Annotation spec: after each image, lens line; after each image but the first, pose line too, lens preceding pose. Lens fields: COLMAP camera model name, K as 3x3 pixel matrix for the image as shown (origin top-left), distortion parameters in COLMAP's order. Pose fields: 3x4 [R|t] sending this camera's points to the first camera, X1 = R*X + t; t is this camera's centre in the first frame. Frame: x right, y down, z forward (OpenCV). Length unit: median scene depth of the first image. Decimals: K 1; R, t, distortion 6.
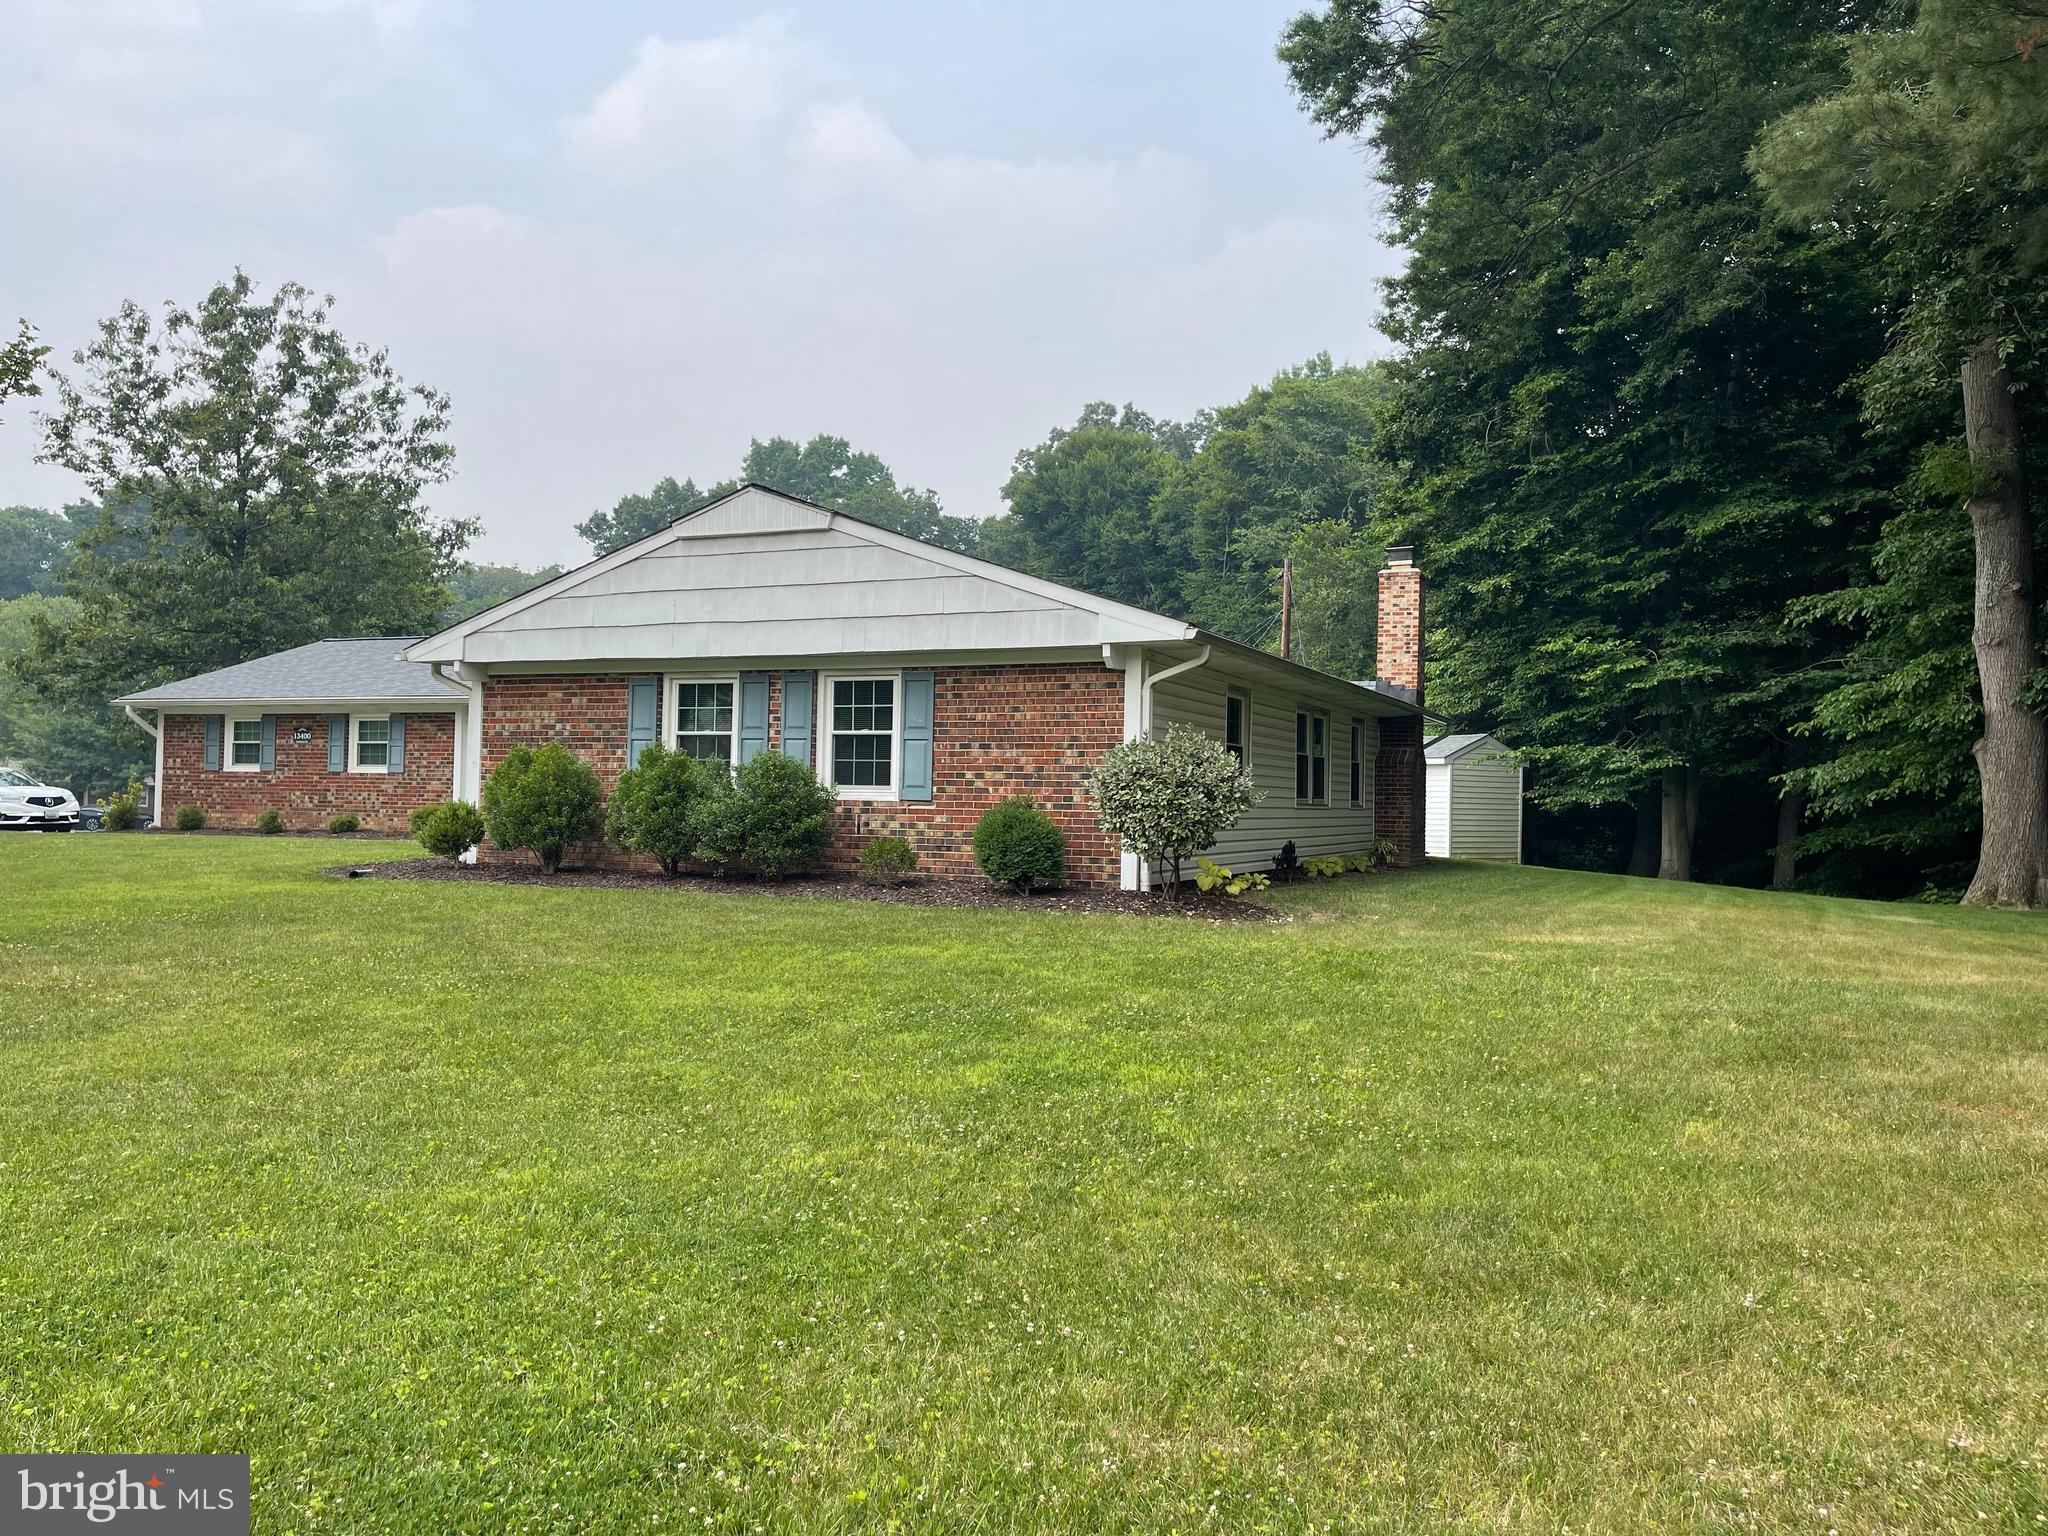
lens RADIAL K [[1542.9, 0, 1032.1], [0, 1542.9, 762.0], [0, 0, 1]] dist [0.073996, -0.088477]
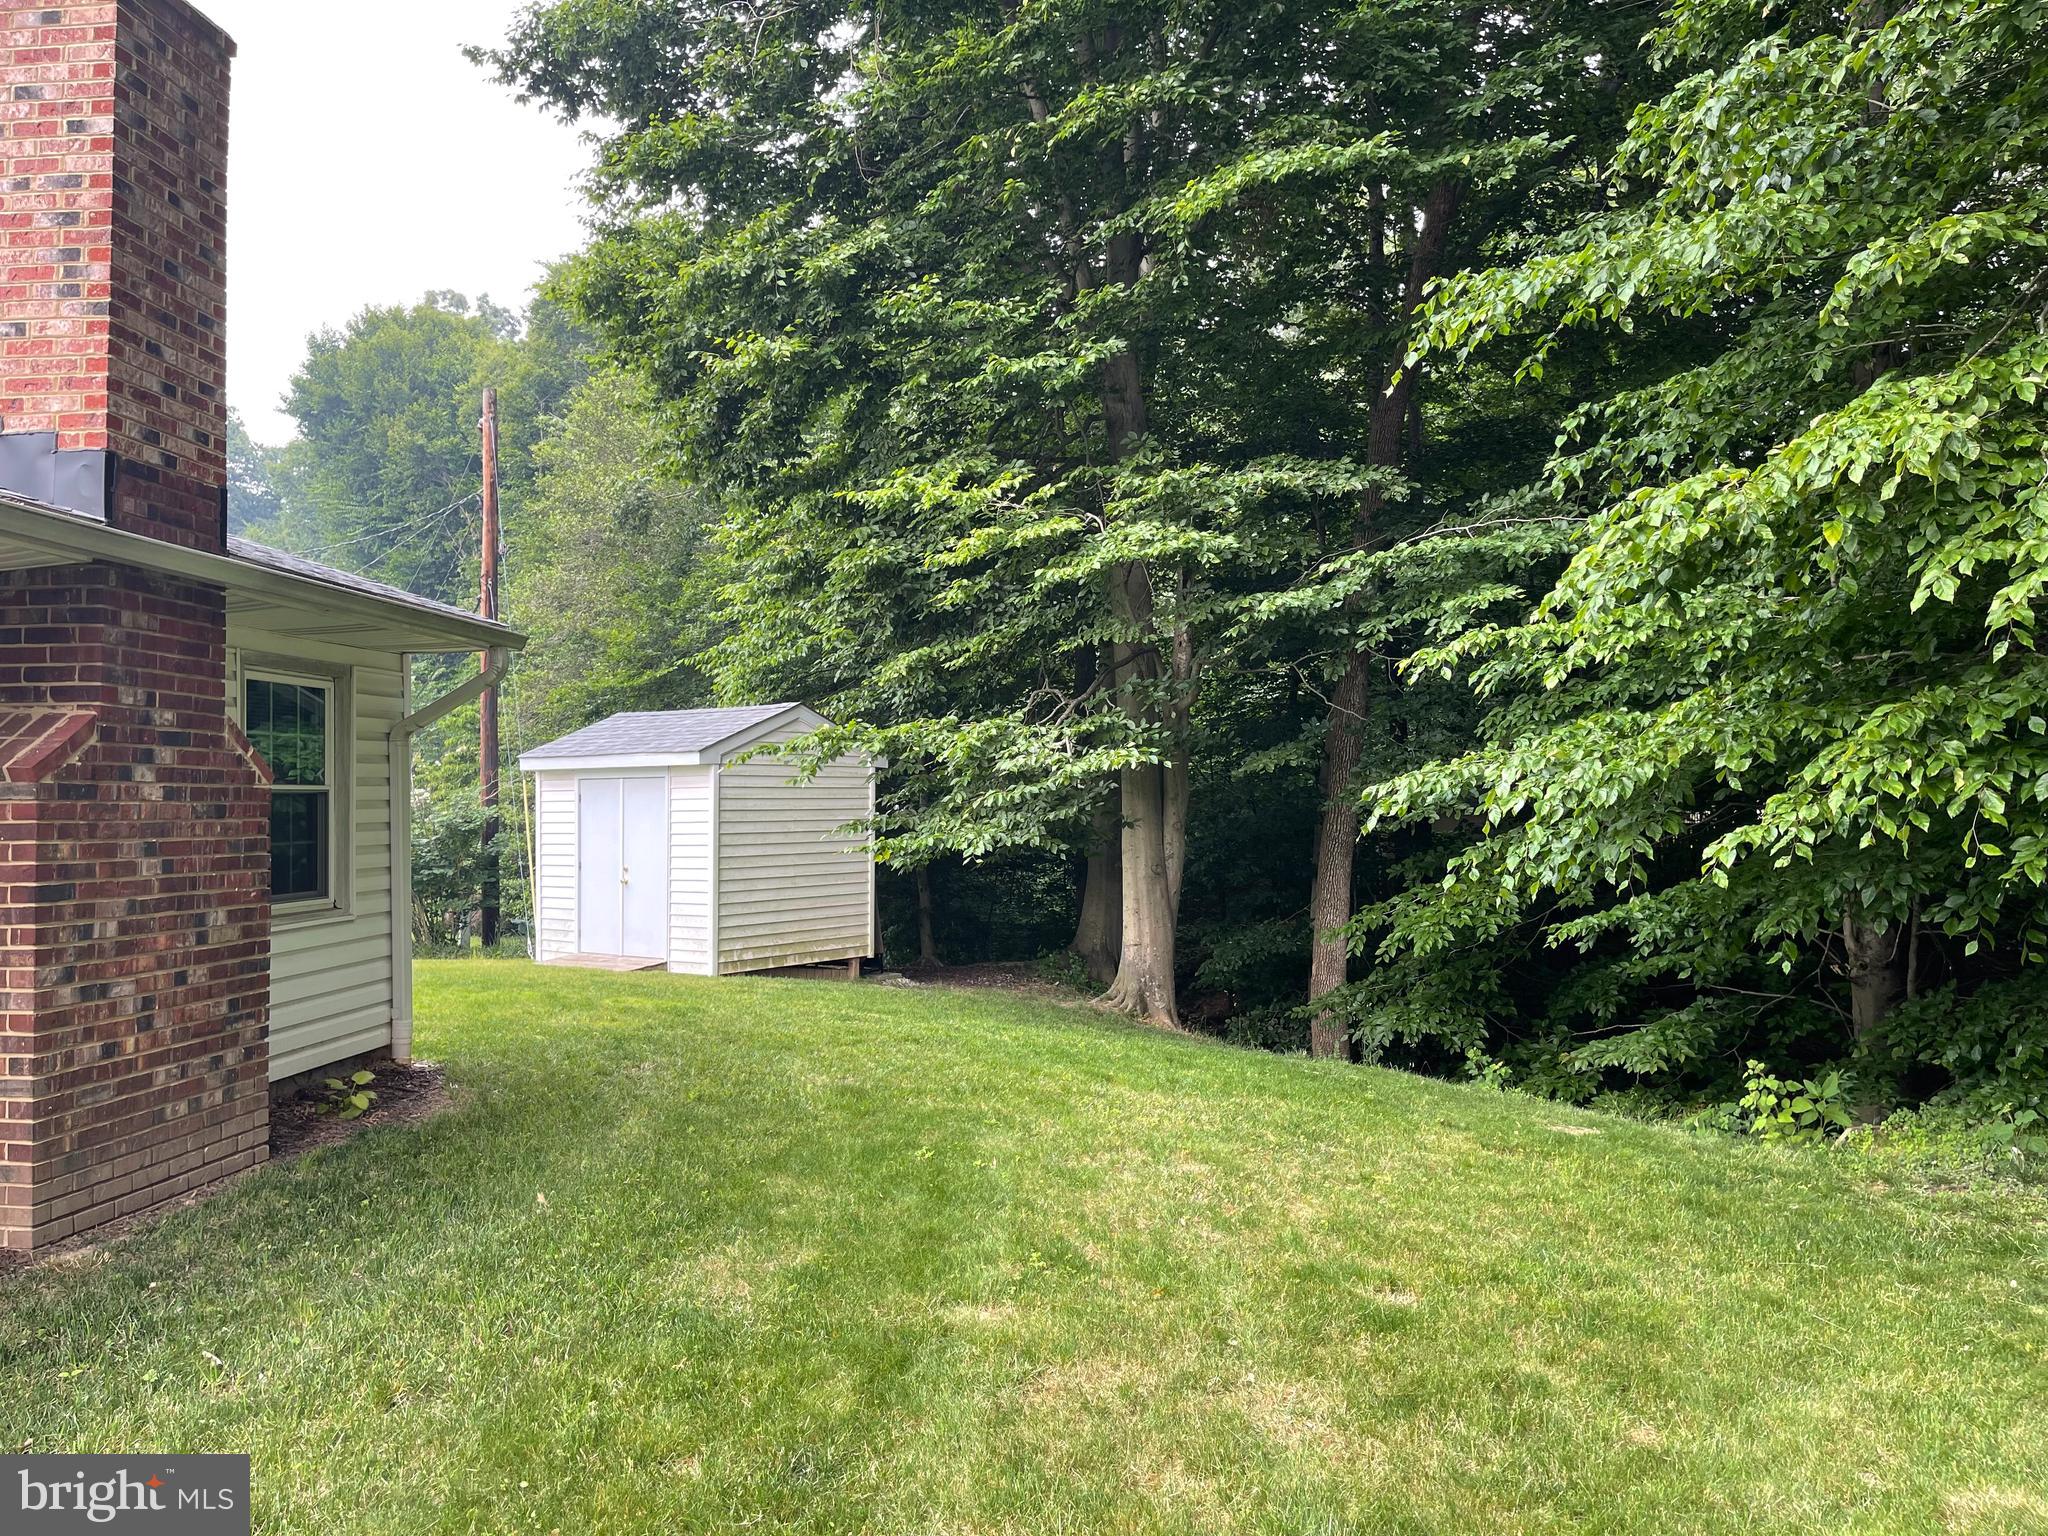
lens RADIAL K [[1542.9, 0, 1032.1], [0, 1542.9, 762.0], [0, 0, 1]] dist [0.073996, -0.088477]
pose [[0.951293, -0.013917, 0.307974, 0.242991], [0.014090, 0.999899, 0.001661, 0.001203], [-0.307966, 0.002759, 0.951393, 0.580596]]
